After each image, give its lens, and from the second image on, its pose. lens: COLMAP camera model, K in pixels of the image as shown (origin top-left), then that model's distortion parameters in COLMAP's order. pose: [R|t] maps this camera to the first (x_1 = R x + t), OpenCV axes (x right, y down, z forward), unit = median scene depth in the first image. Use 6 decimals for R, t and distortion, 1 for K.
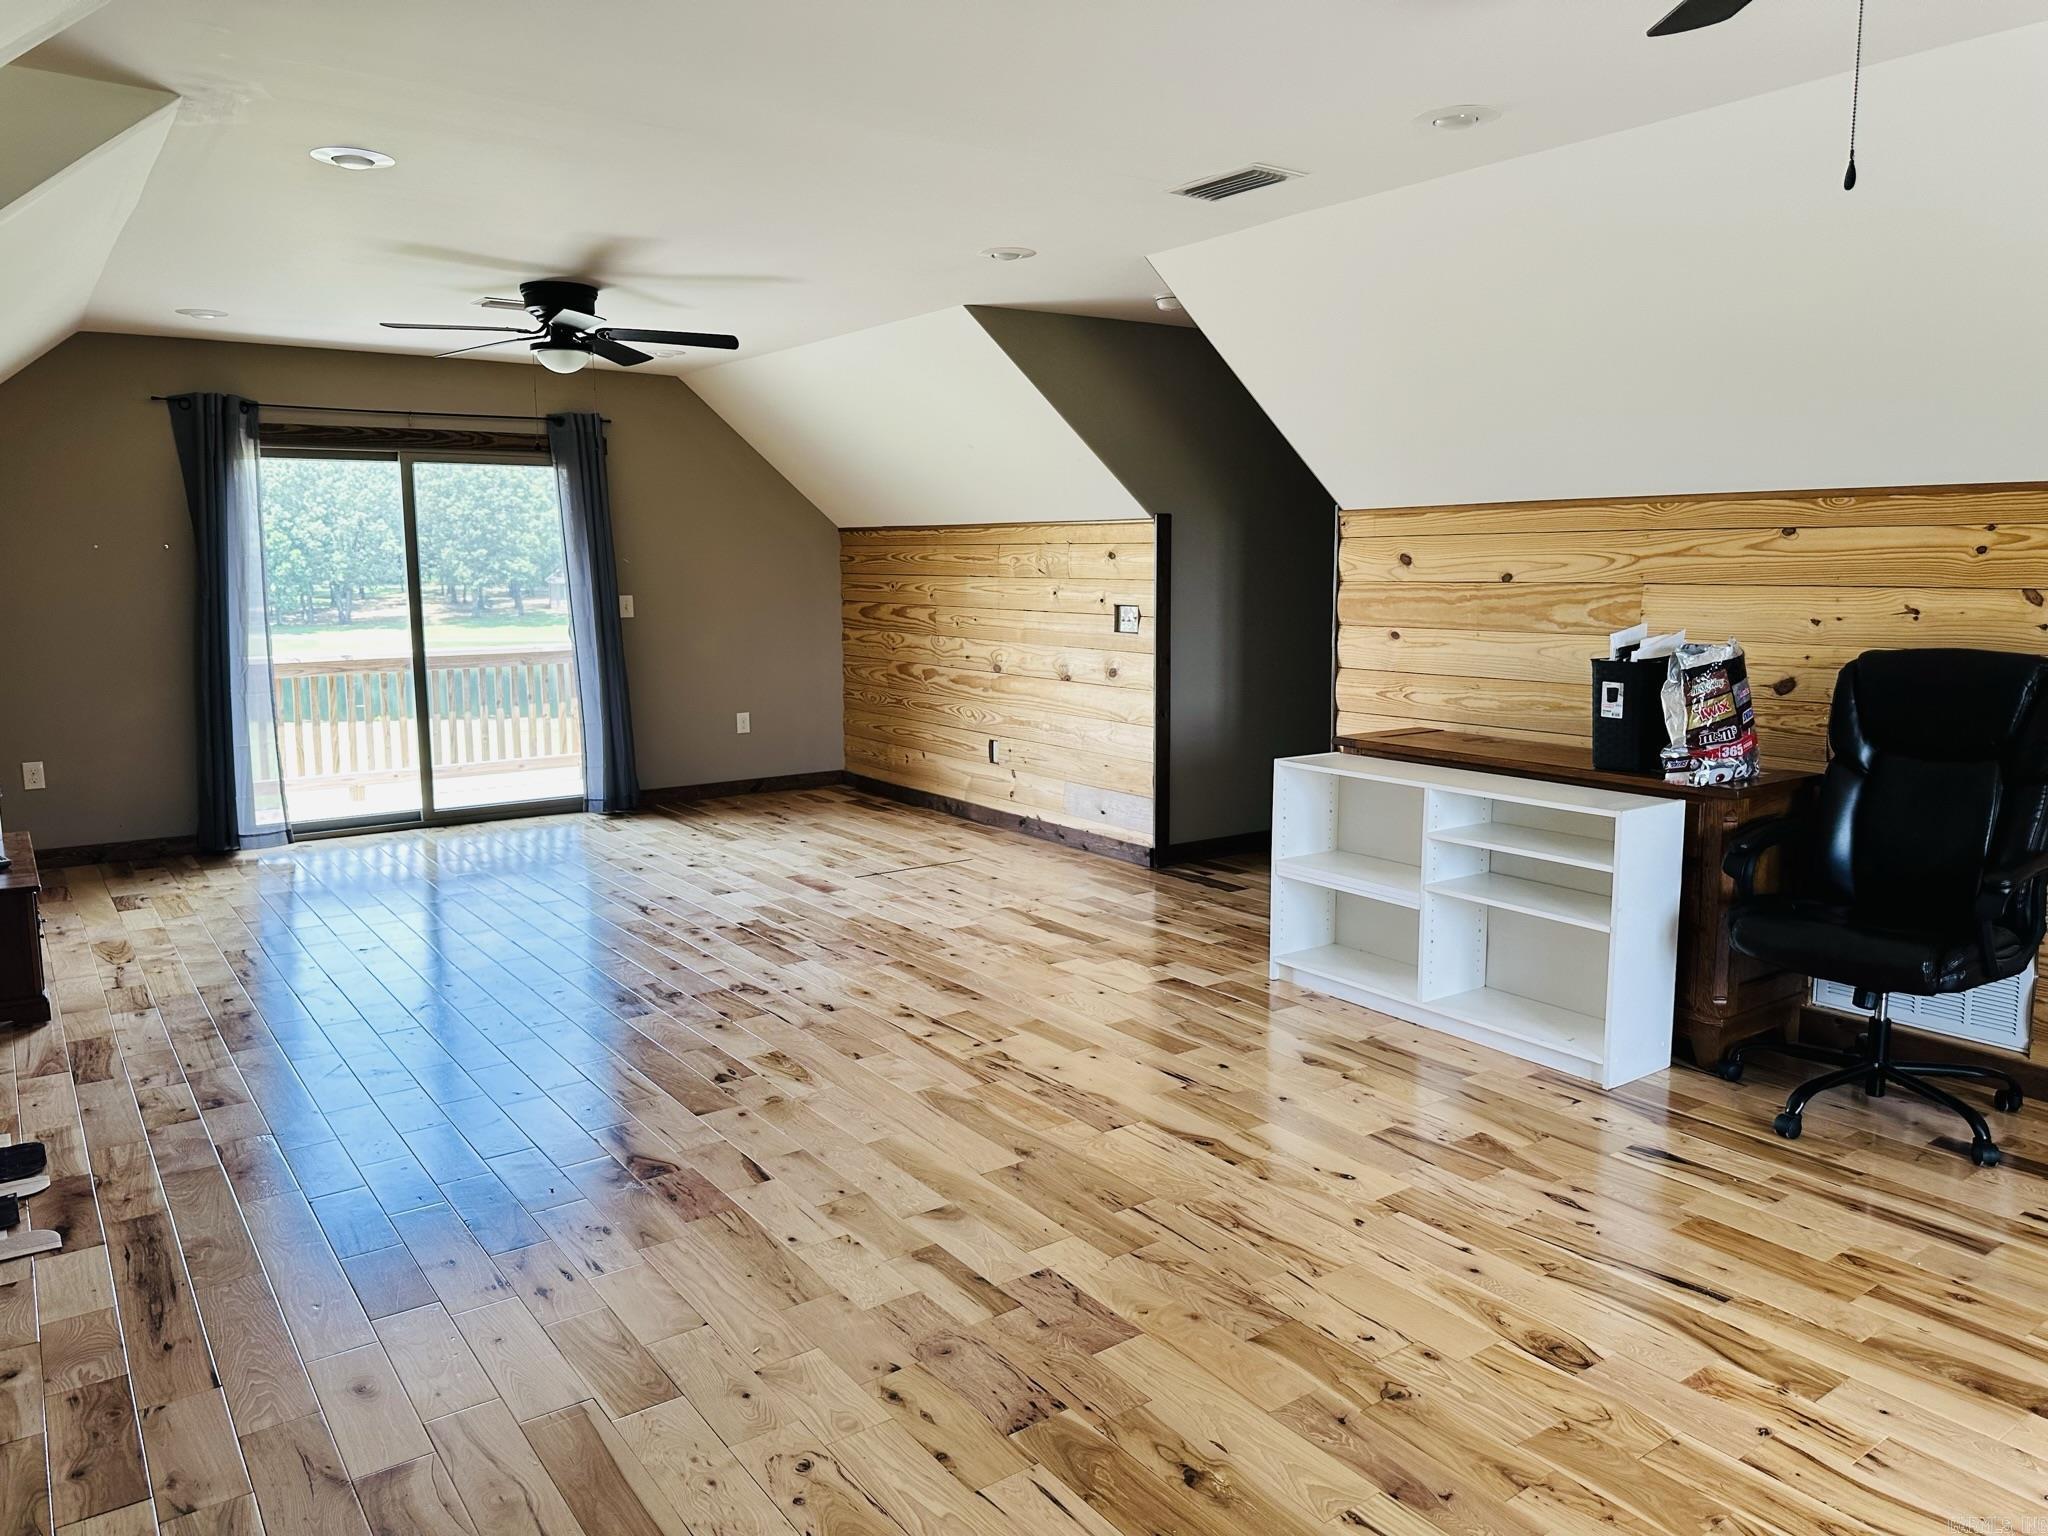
lens RADIAL K [[1467.3, 0, 1026.4], [0, 1467.3, 768.6], [0, 0, 1]] dist [0.063576, -0.086549]
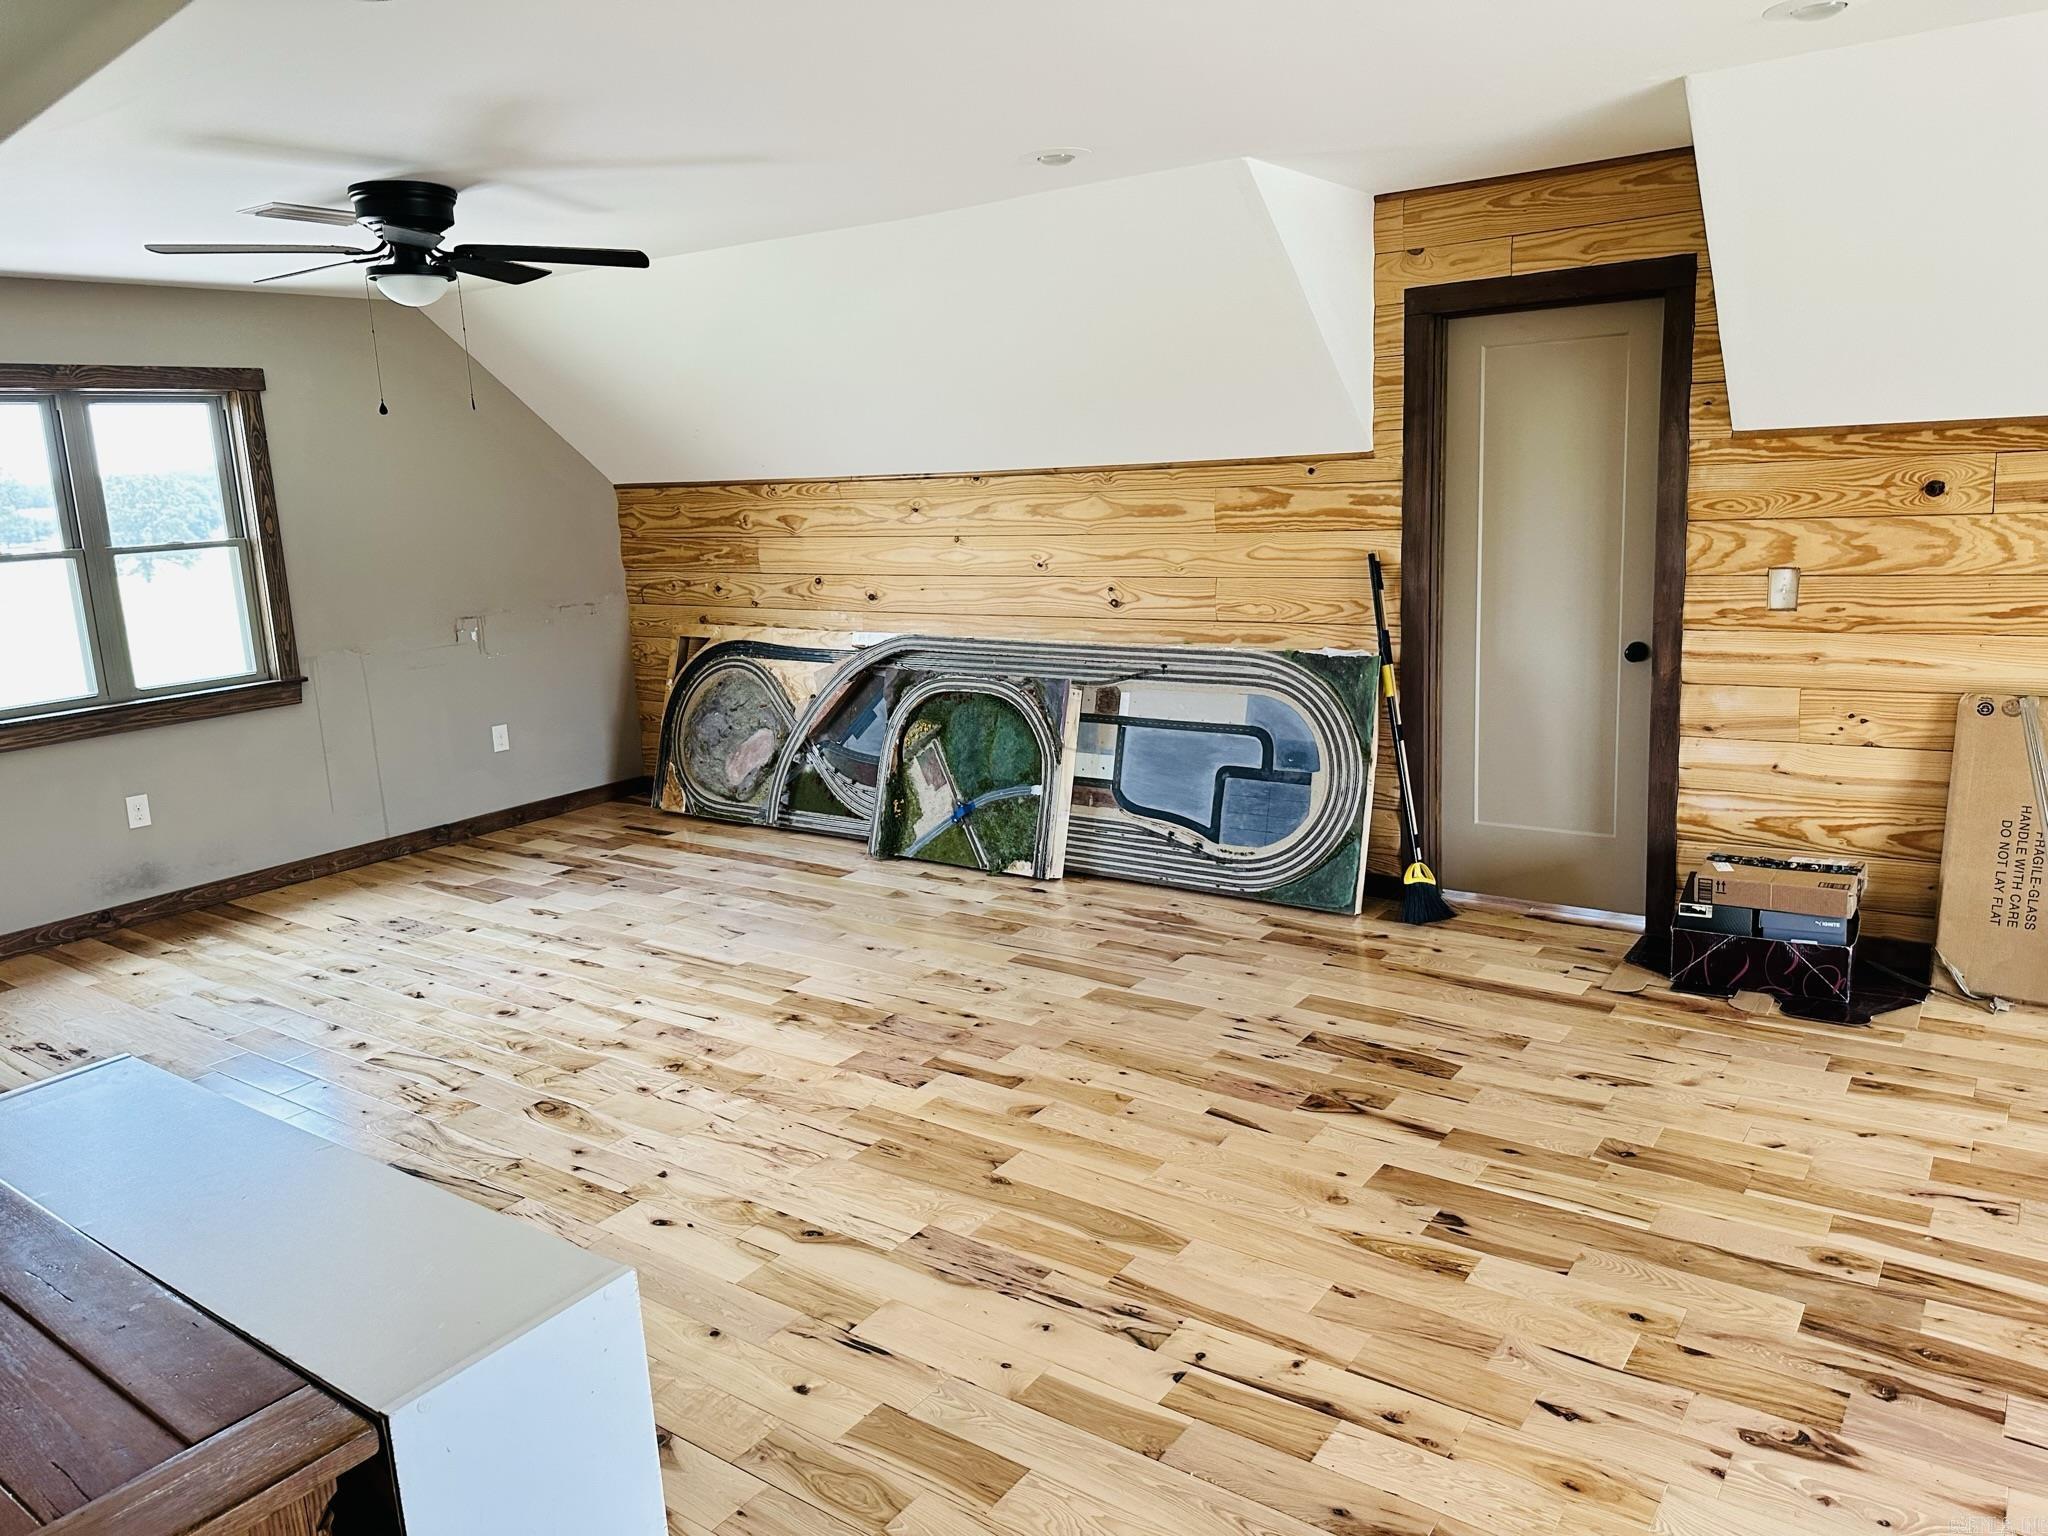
lens RADIAL K [[1467.3, 0, 1026.4], [0, 1467.3, 764.2], [0, 0, 1]] dist [0.063576, -0.086549]
pose [[-0.947455, 0.112063, -0.299618, 0.238078], [0.007379, 0.944038, 0.329755, -0.308782], [0.319803, 0.310217, -0.895260, 1.785036]]
